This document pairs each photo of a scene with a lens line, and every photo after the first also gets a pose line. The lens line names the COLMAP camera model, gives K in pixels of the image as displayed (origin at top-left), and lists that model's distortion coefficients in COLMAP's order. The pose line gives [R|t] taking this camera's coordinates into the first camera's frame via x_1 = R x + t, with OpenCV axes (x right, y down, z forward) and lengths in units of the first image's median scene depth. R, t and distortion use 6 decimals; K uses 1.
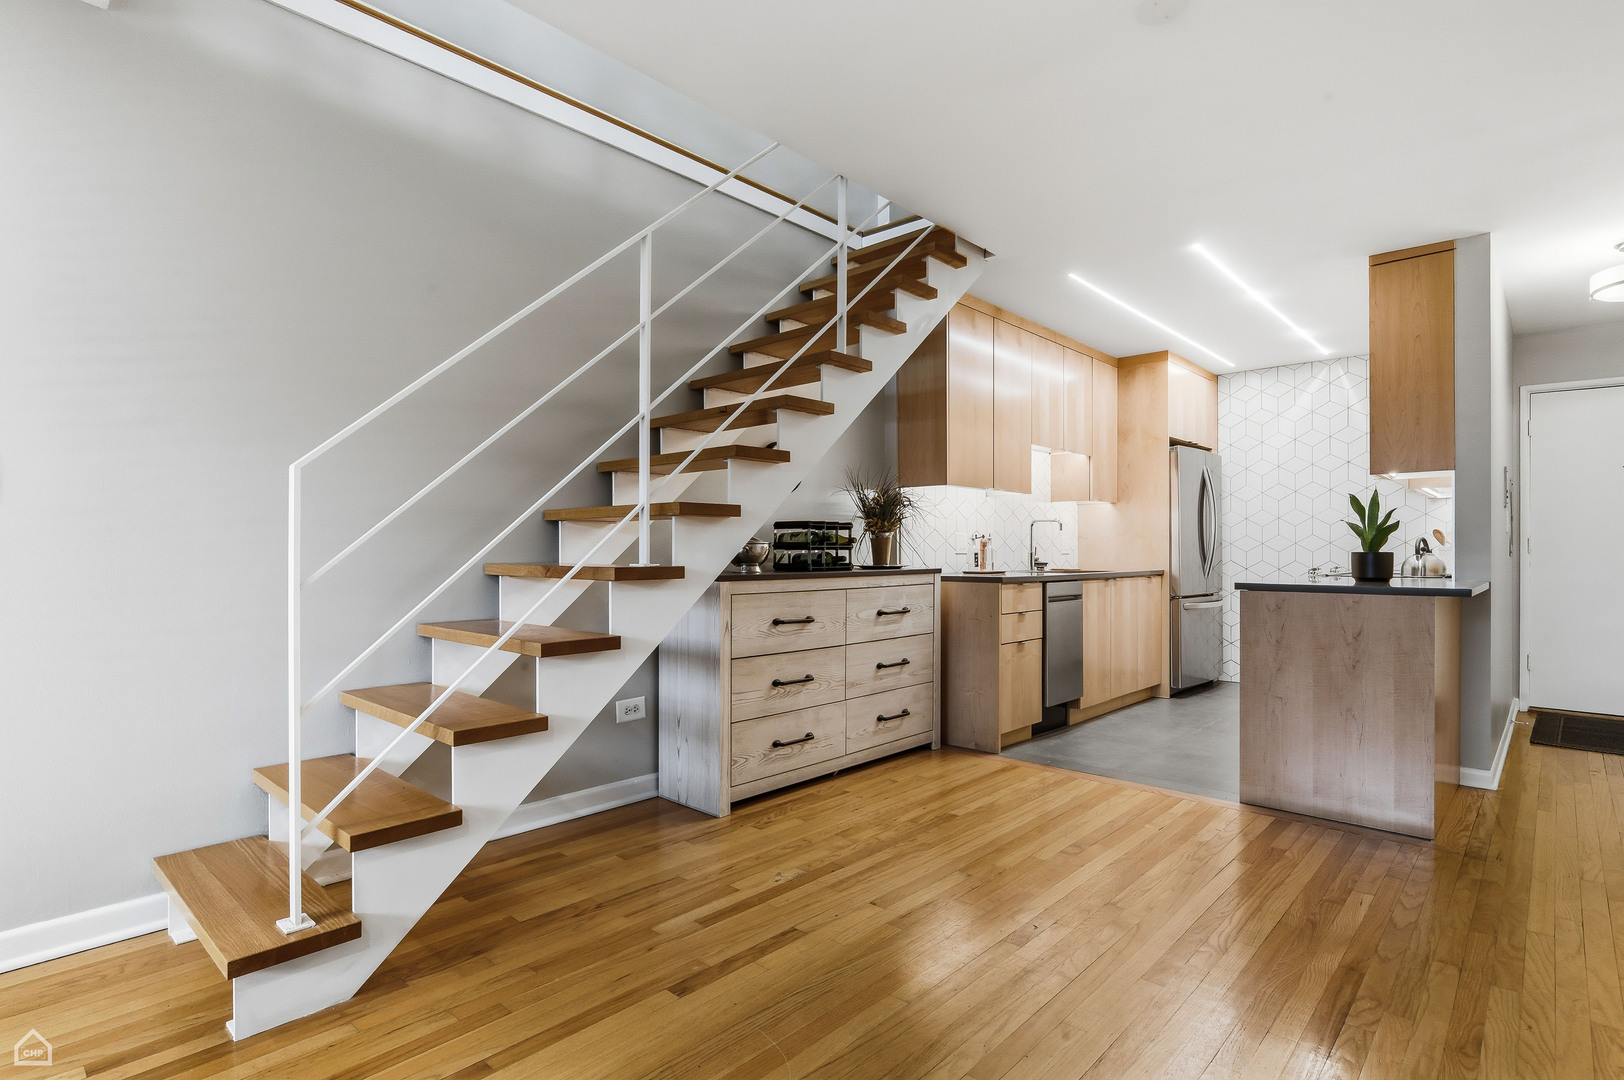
lens RADIAL K [[816.3, 0, 825.7], [0, 816.3, 556.6], [0, 0, 1]] dist [-0.000410, 0.000071]
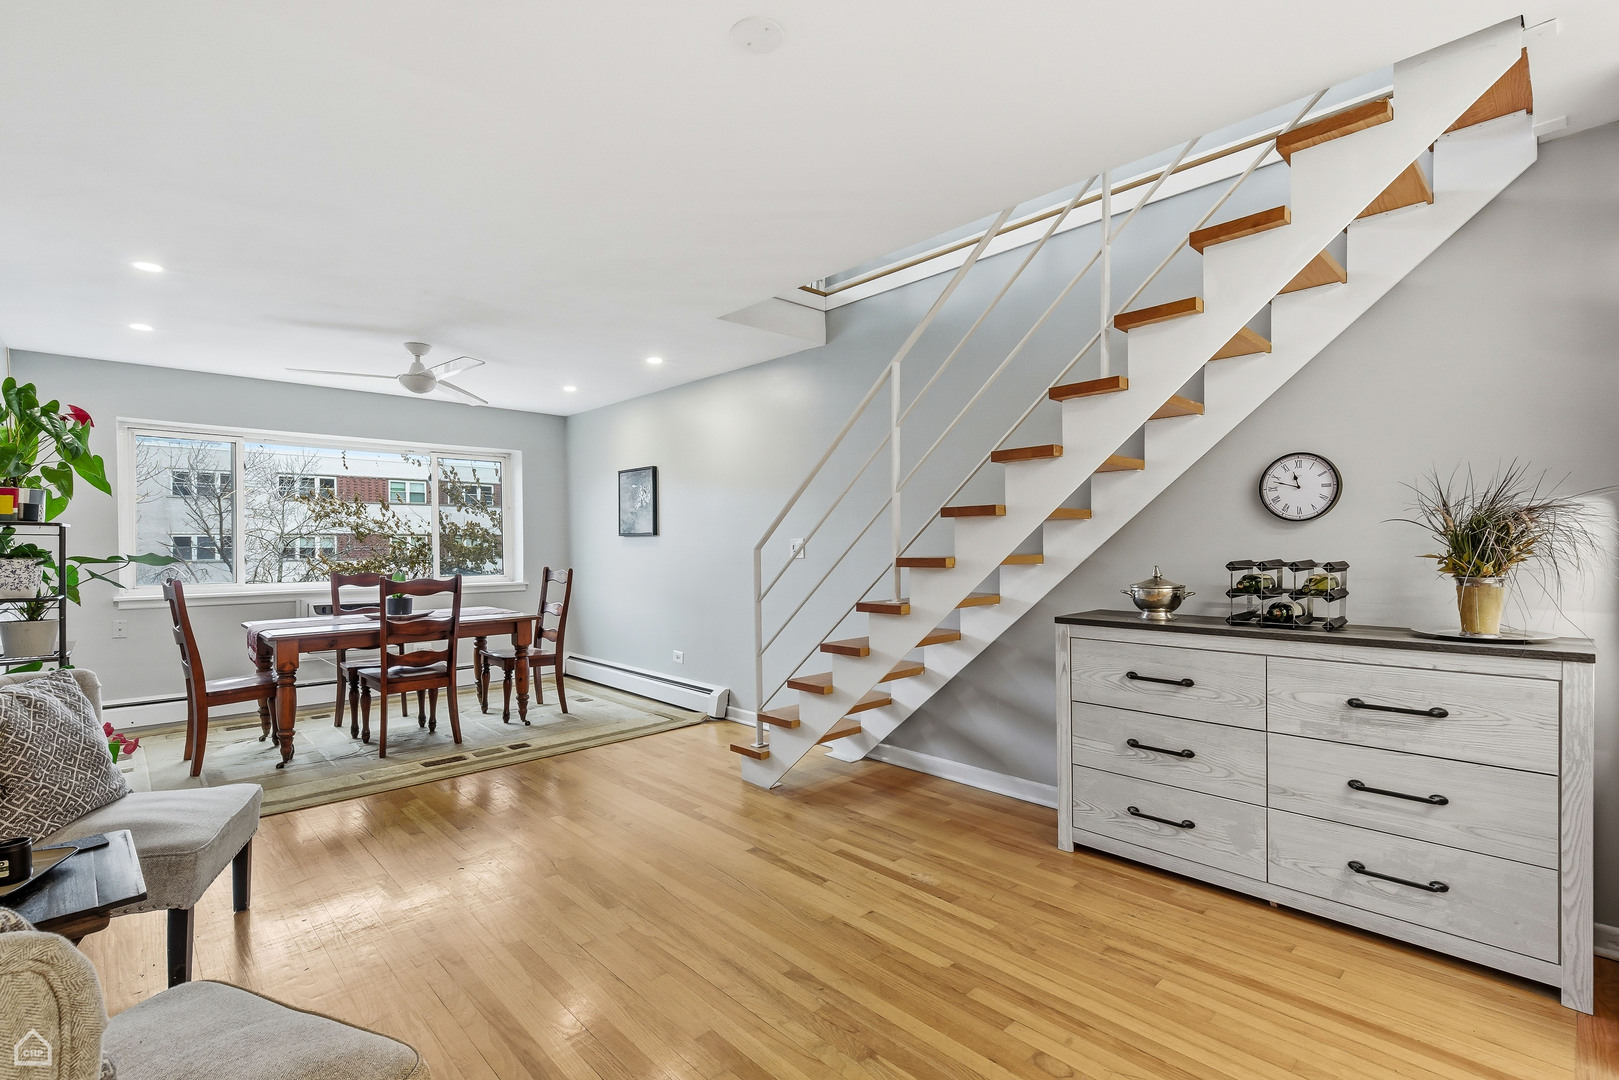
lens RADIAL K [[743.7, 0, 818.8], [0, 743.7, 531.6], [0, 0, 1]] dist [0.000825, -0.000180]
pose [[-0.064318, -0.016692, -0.997790, 0.604207], [-0.000077, 0.999860, -0.016722, -0.050859], [0.997929, -0.000999, -0.064310, 0.537048]]
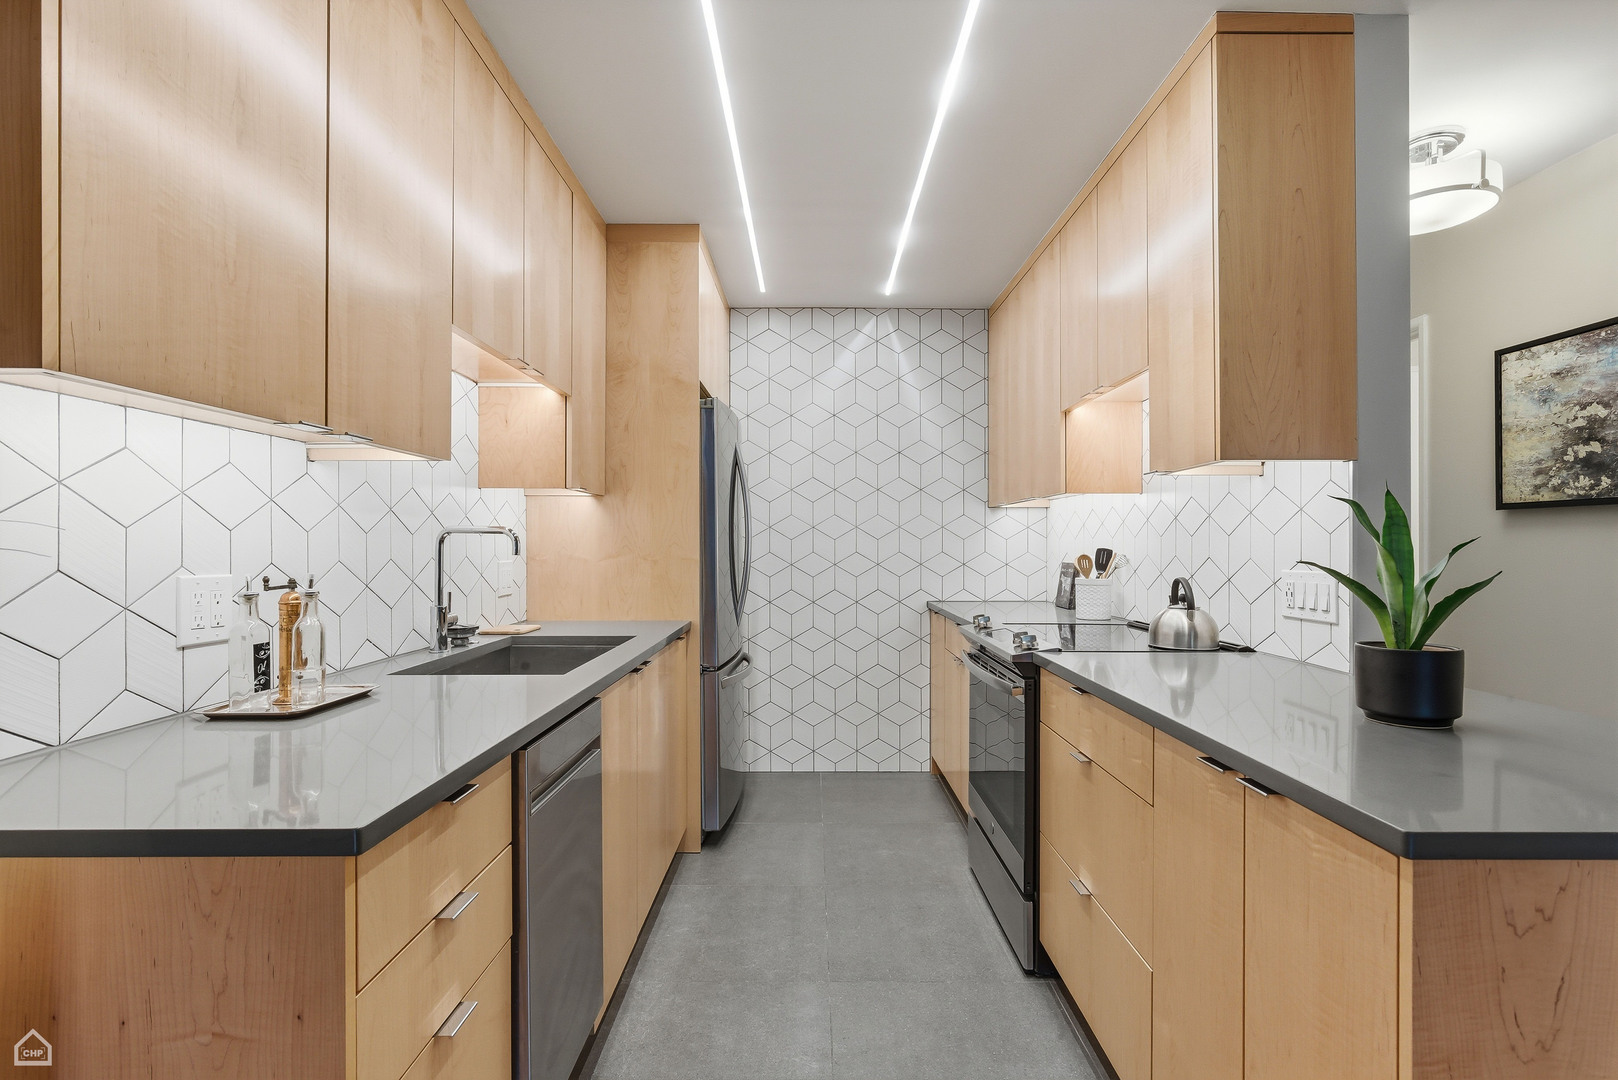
lens RADIAL K [[778.7, 0, 818.8], [0, 778.7, 546.1], [0, 0, 1]] dist [-0.002865, 0.000300]
pose [[0.733686, -0.001406, 0.679488, 0.156271], [0.002967, 0.999995, -0.001135, -0.043235], [-0.679483, 0.002849, 0.733686, 0.722786]]
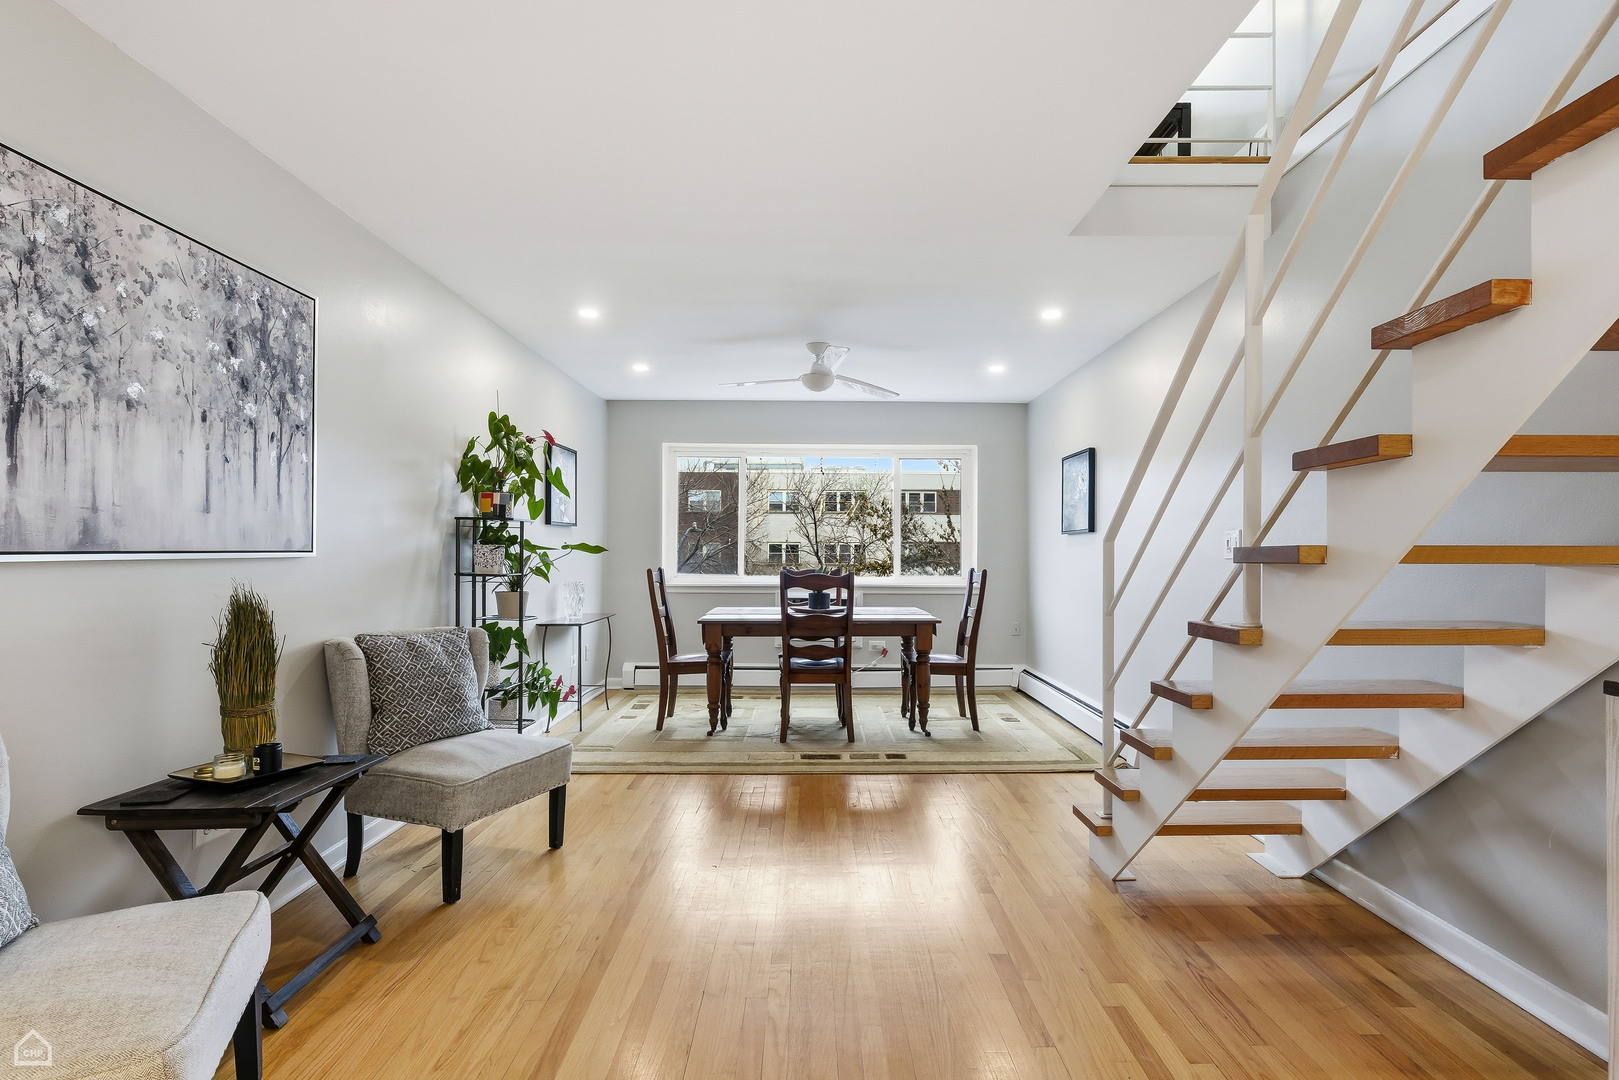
lens RADIAL K [[779.2, 0, 819.3], [0, 779.2, 546.1], [0, 0, 1]] dist [-0.002865, 0.000300]
pose [[-0.731139, -0.011263, -0.682135, 0.358749], [-0.008176, 0.999937, -0.007746, -0.033304], [0.682179, -0.000086, -0.731185, 0.723838]]
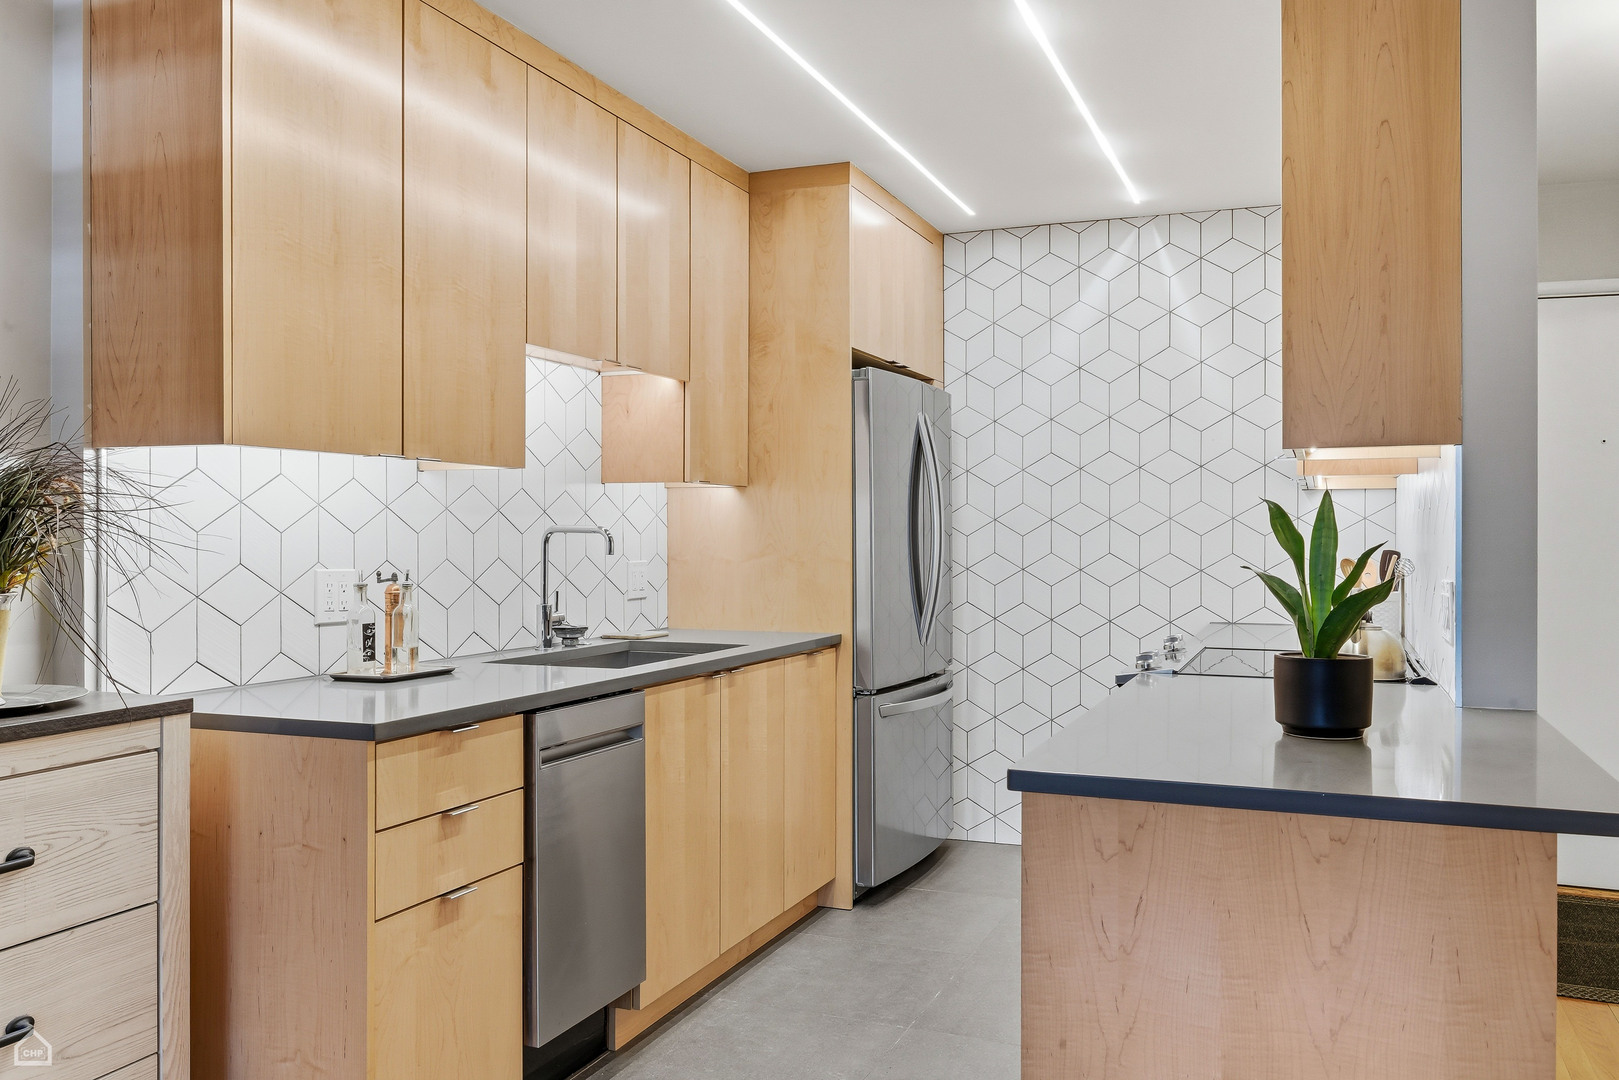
lens RADIAL K [[1295.9, 0, 829.9], [0, 1295.9, 544.2], [0, 0, 1]] dist [-0.000455, -0.002391]
pose [[0.933487, -0.000727, 0.358609, 0.186925], [0.000527, 1.000000, 0.000656, -0.045718], [-0.358610, -0.000423, 0.933487, 0.407595]]
